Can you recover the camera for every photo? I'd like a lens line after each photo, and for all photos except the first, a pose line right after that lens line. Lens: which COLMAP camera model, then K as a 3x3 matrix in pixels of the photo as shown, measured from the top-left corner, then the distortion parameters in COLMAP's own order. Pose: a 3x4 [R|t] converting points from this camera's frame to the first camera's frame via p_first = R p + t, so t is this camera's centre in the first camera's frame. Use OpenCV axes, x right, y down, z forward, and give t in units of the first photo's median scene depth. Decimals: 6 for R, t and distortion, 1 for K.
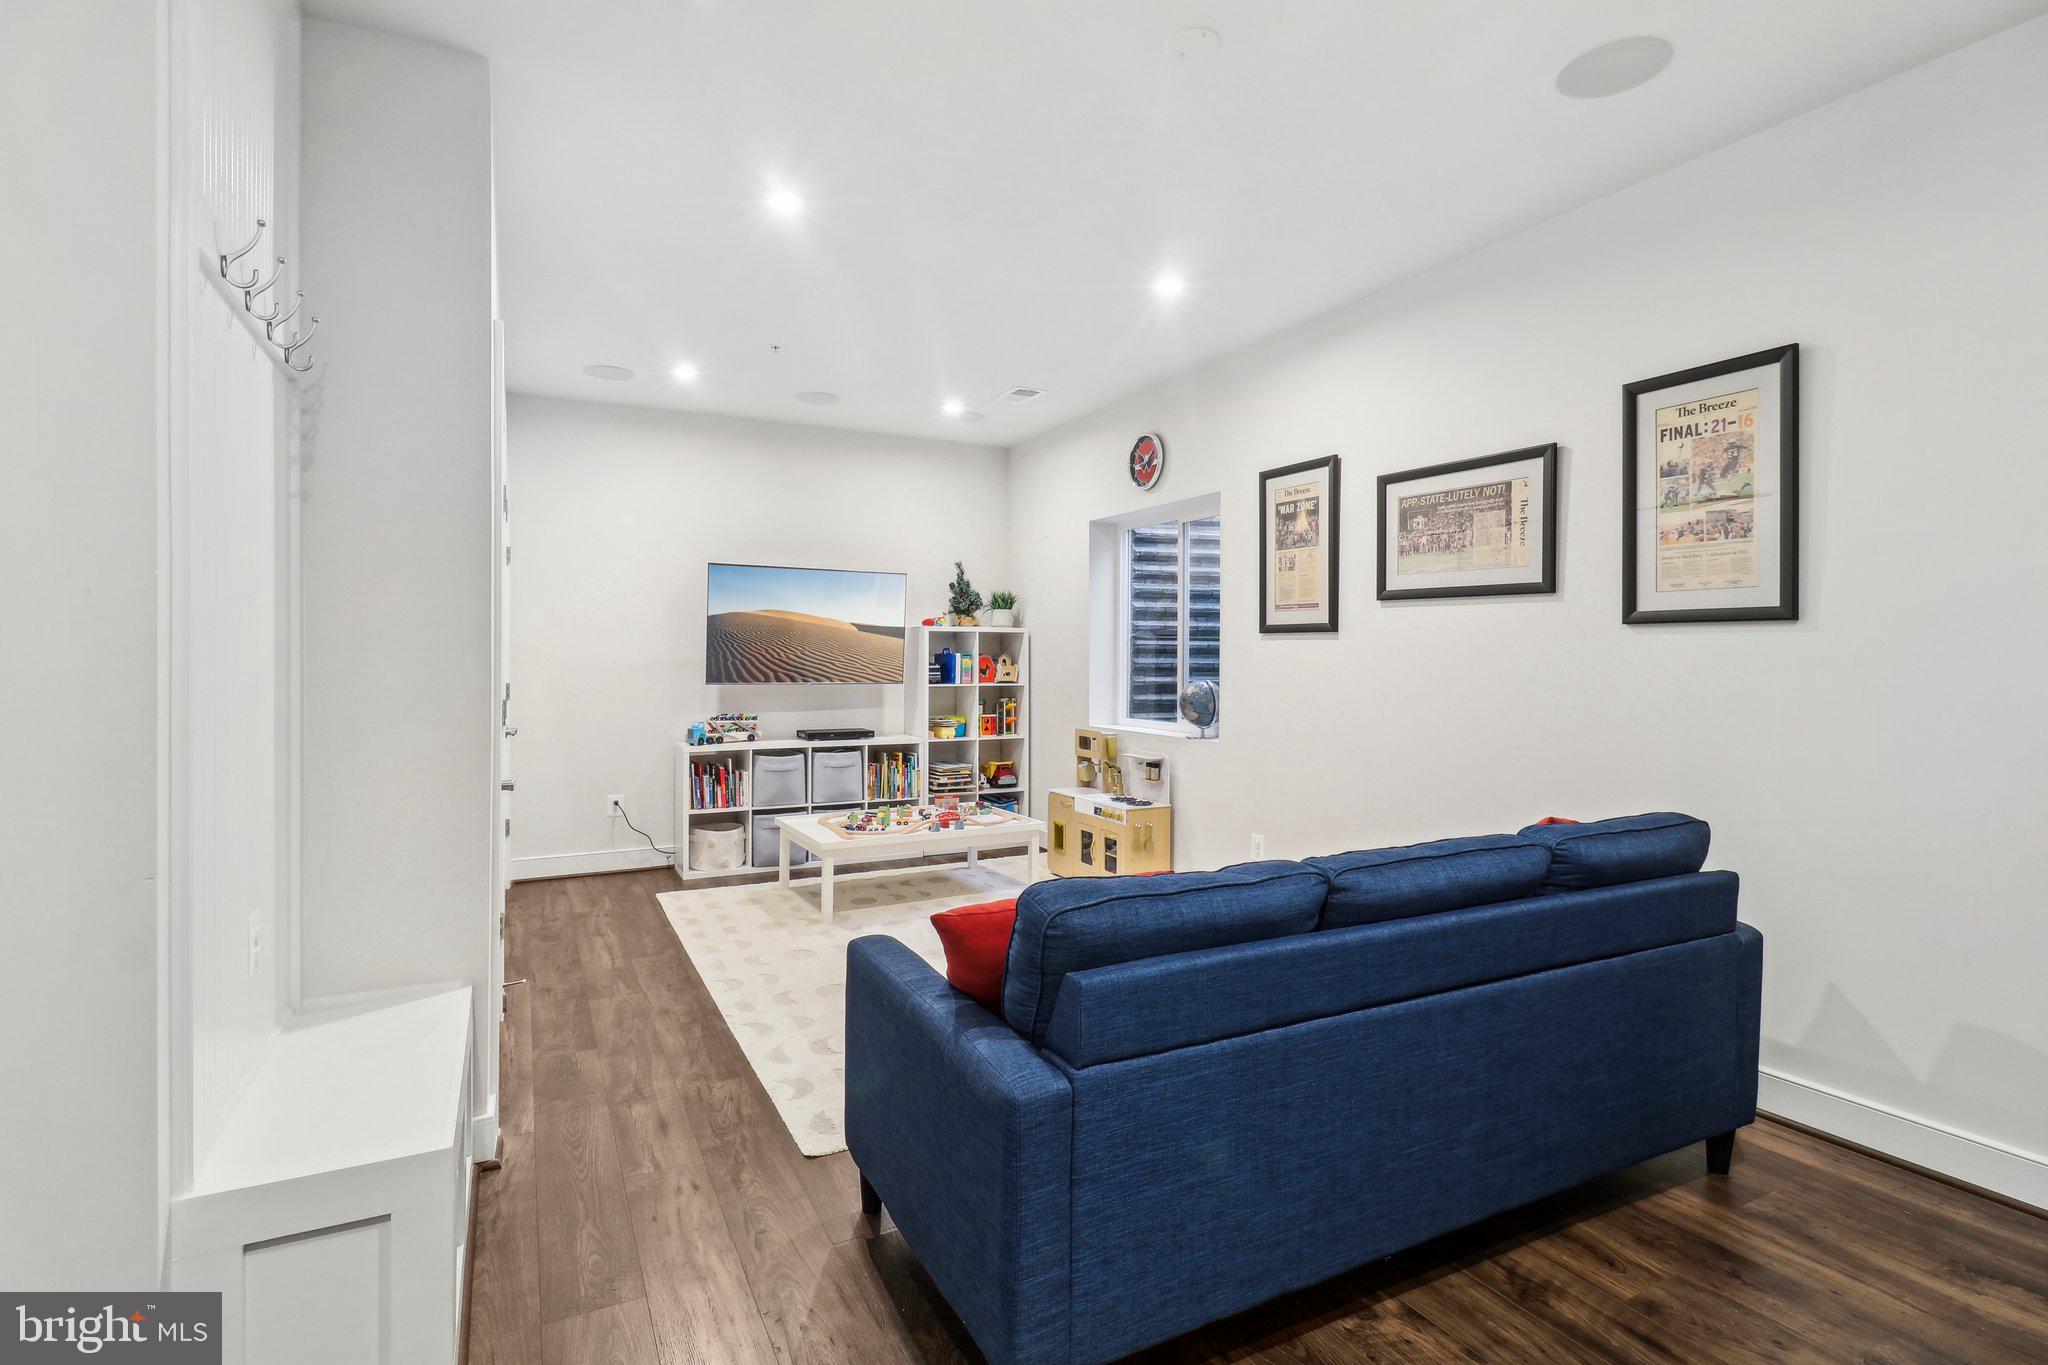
lens RADIAL K [[1015.4, 0, 1020.2], [0, 1015.4, 653.6], [0, 0, 1]] dist [0.013238, 0.000329]
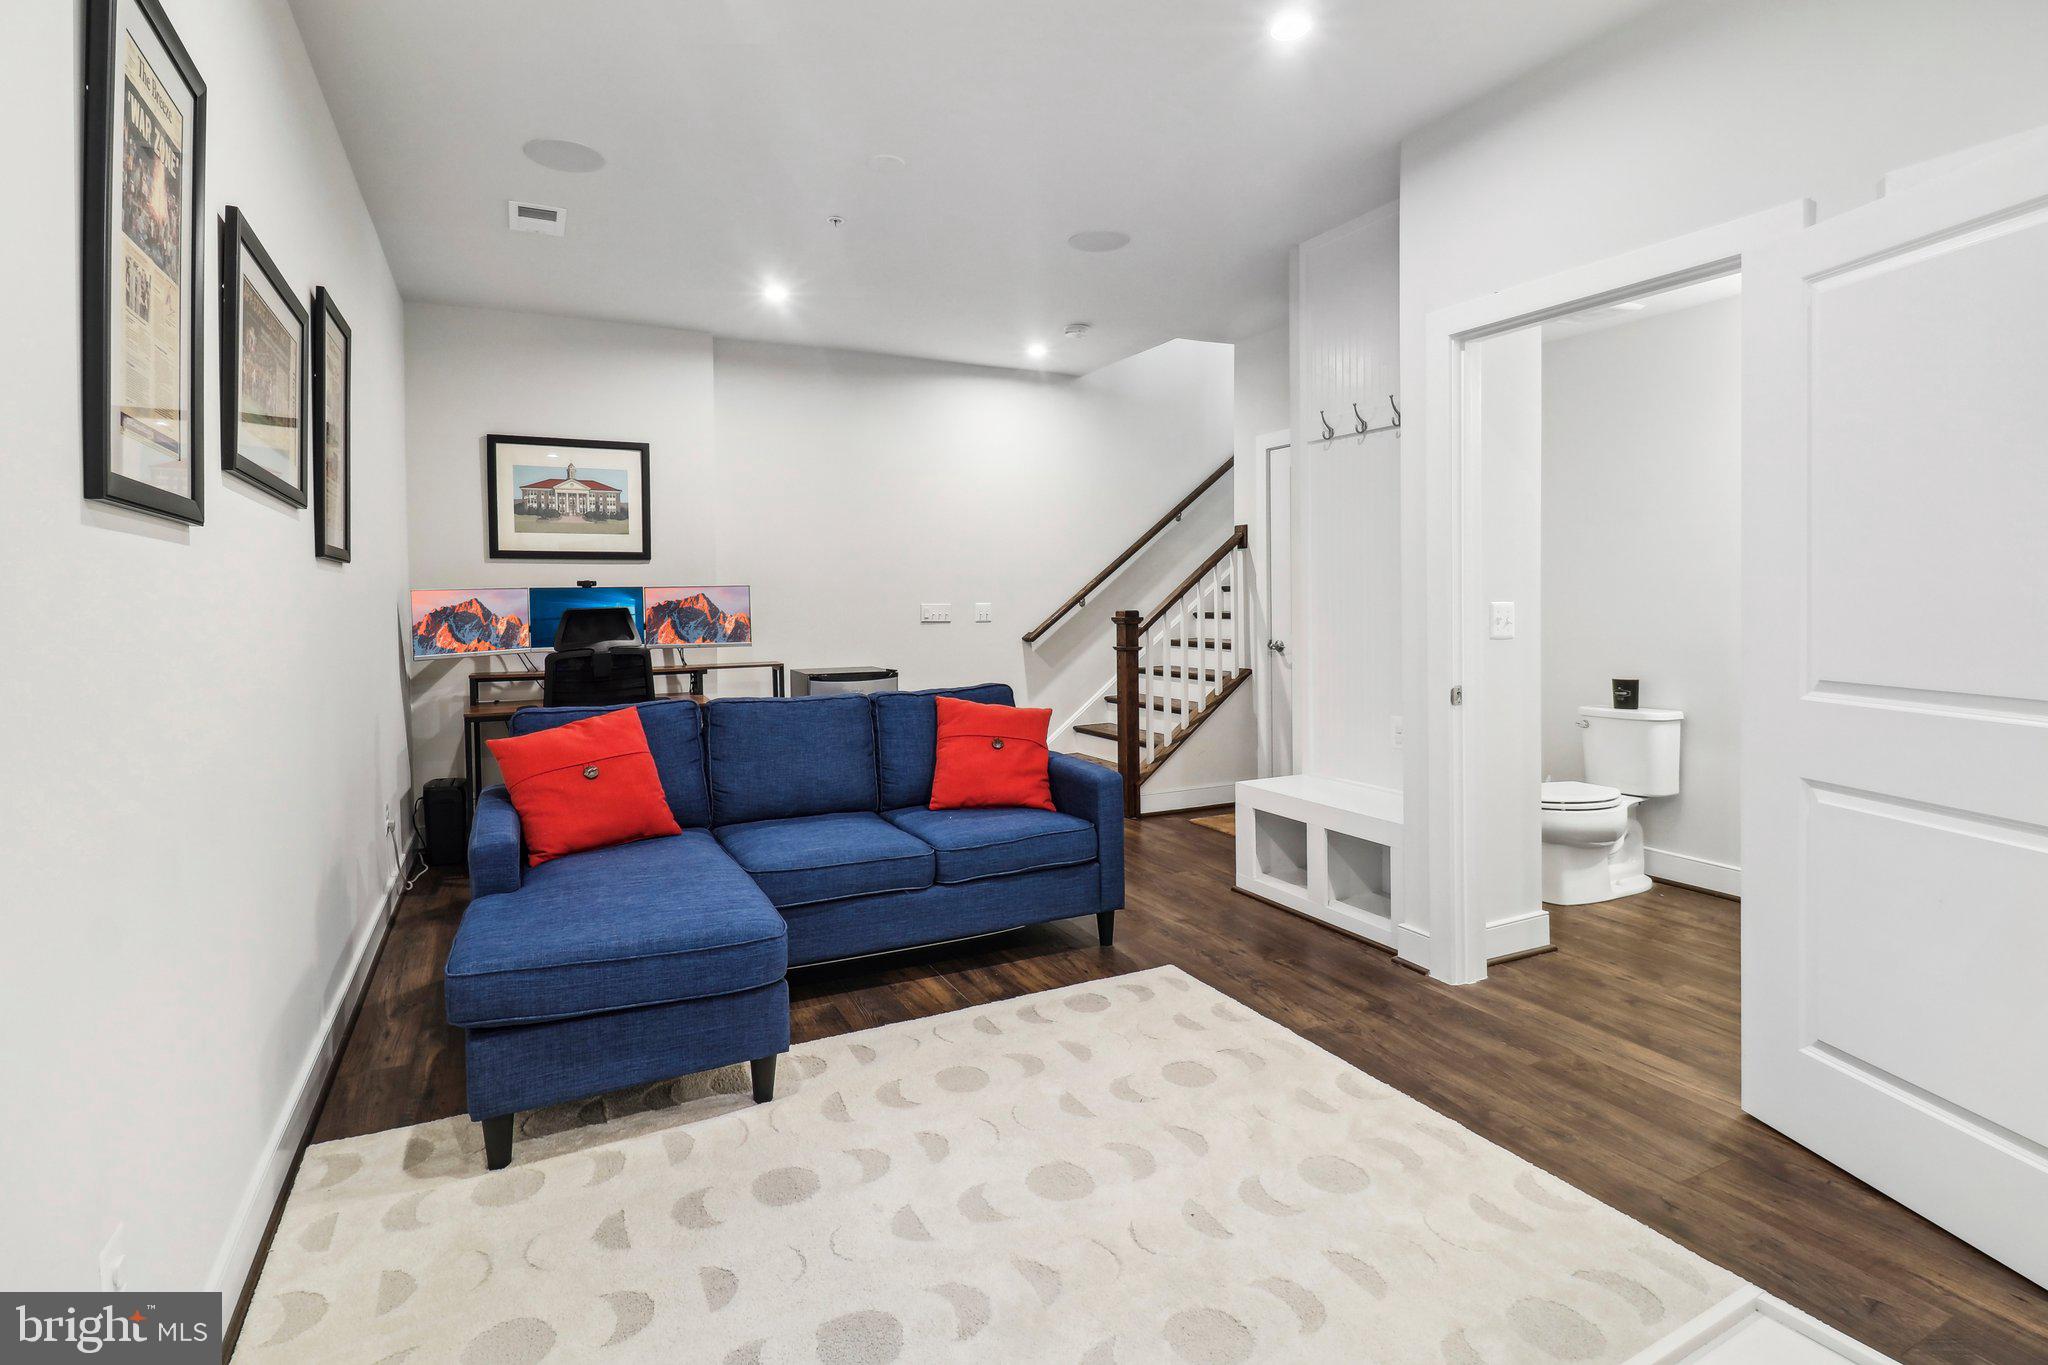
lens RADIAL K [[992.7, 0, 1020.1], [0, 992.7, 624.5], [0, 0, 1]] dist [0.020818, -0.017086]
pose [[-0.999958, 0.009003, -0.001392, -0.009867], [0.008967, 0.999658, 0.024565, 0.010450], [0.001612, 0.024552, -0.999697, 1.528708]]
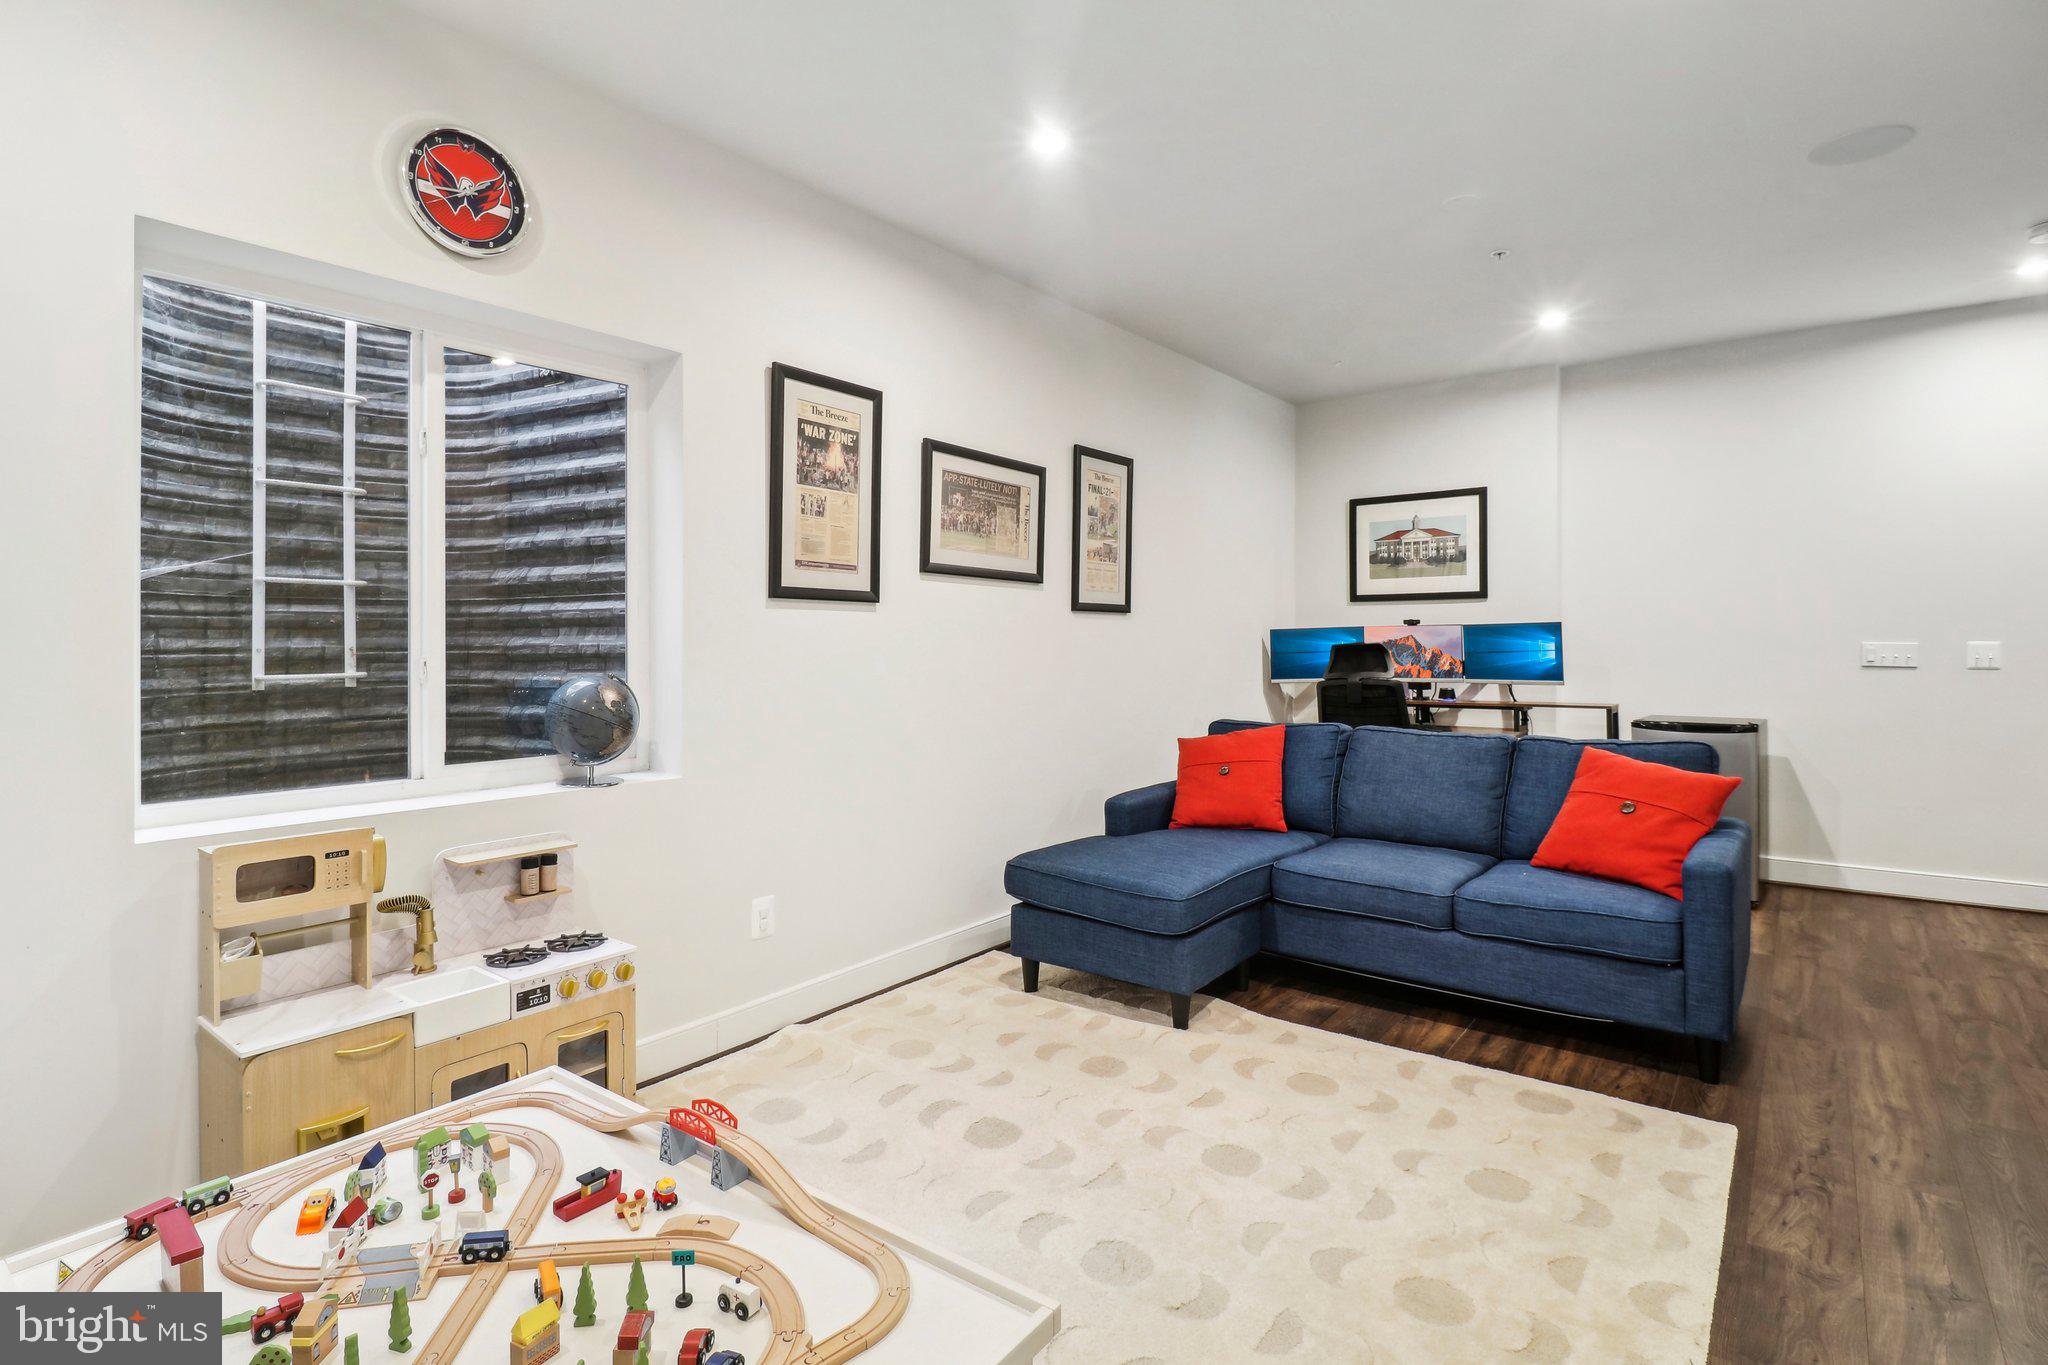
lens RADIAL K [[1007.9, 0, 1019.0], [0, 1007.9, 629.5], [0, 0, 1]] dist [-0.015611, -0.001887]
pose [[-0.428056, 0.012772, 0.903662, -0.530920], [0.002768, 0.999914, -0.012821, 0.012182], [-0.903748, -0.002987, -0.428054, 1.371753]]
